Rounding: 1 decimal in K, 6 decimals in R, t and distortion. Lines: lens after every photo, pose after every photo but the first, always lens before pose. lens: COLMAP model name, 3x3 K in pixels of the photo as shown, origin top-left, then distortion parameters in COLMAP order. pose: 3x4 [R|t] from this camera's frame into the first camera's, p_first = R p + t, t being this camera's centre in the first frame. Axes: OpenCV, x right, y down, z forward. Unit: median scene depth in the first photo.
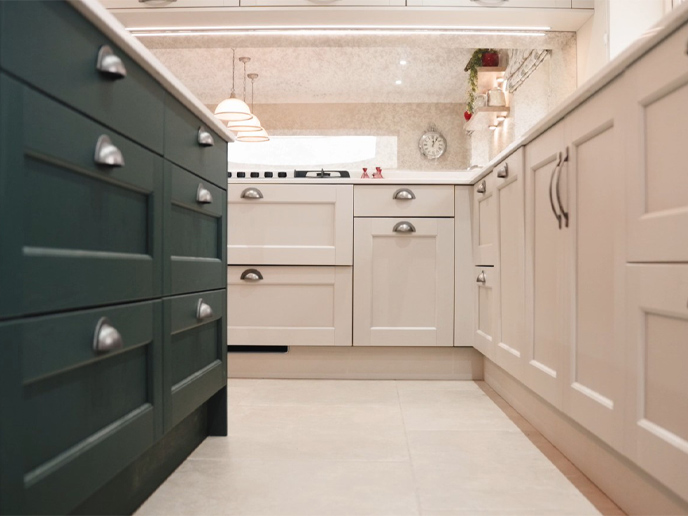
lens RADIAL K [[793.0, 0, 345.3], [0, 793.0, 256.4], [0, 0, 1]] dist [-0.142207, 0.000000]
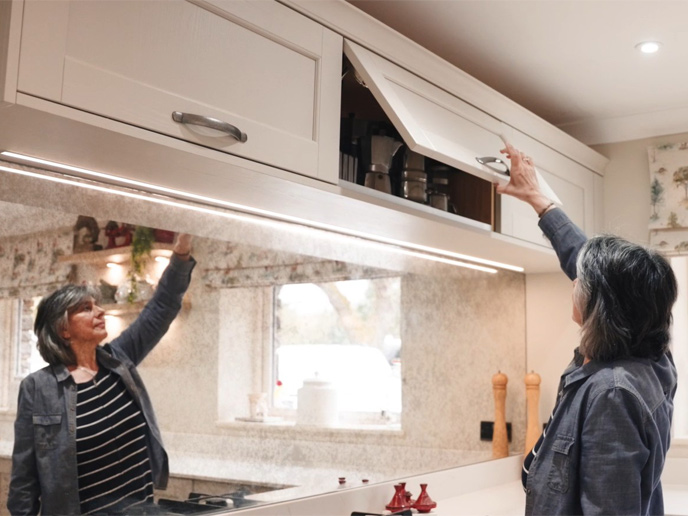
lens RADIAL K [[793.0, 0, 344.9], [0, 793.0, 255.6], [0, 0, 1]] dist [-0.142207, 0.000000]
pose [[0.509401, 0.092619, 0.855530, -0.495693], [0.014593, 0.993118, -0.116203, -0.212237], [-0.860406, 0.071679, 0.504544, 0.728831]]
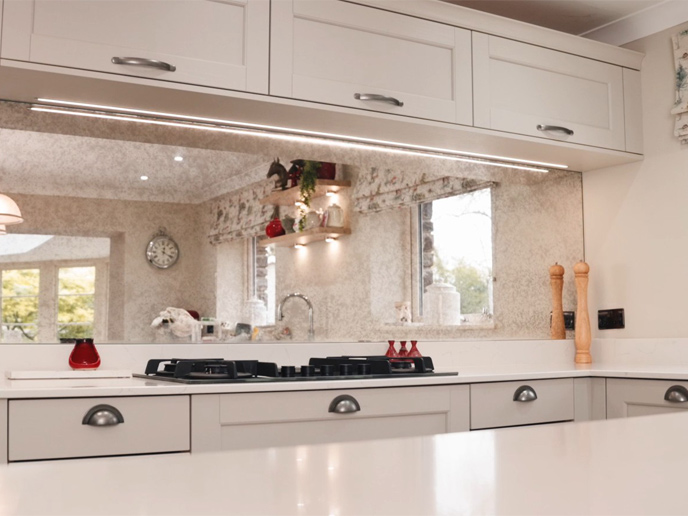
lens RADIAL K [[793.0, 0, 343.7], [0, 793.0, 281.9], [0, 0, 1]] dist [-0.142207, 0.000000]
pose [[0.837997, 0.014528, 0.545481, -0.391022], [0.020452, 0.998107, -0.058003, -0.120930], [-0.545291, 0.059763, 0.836114, 0.414952]]
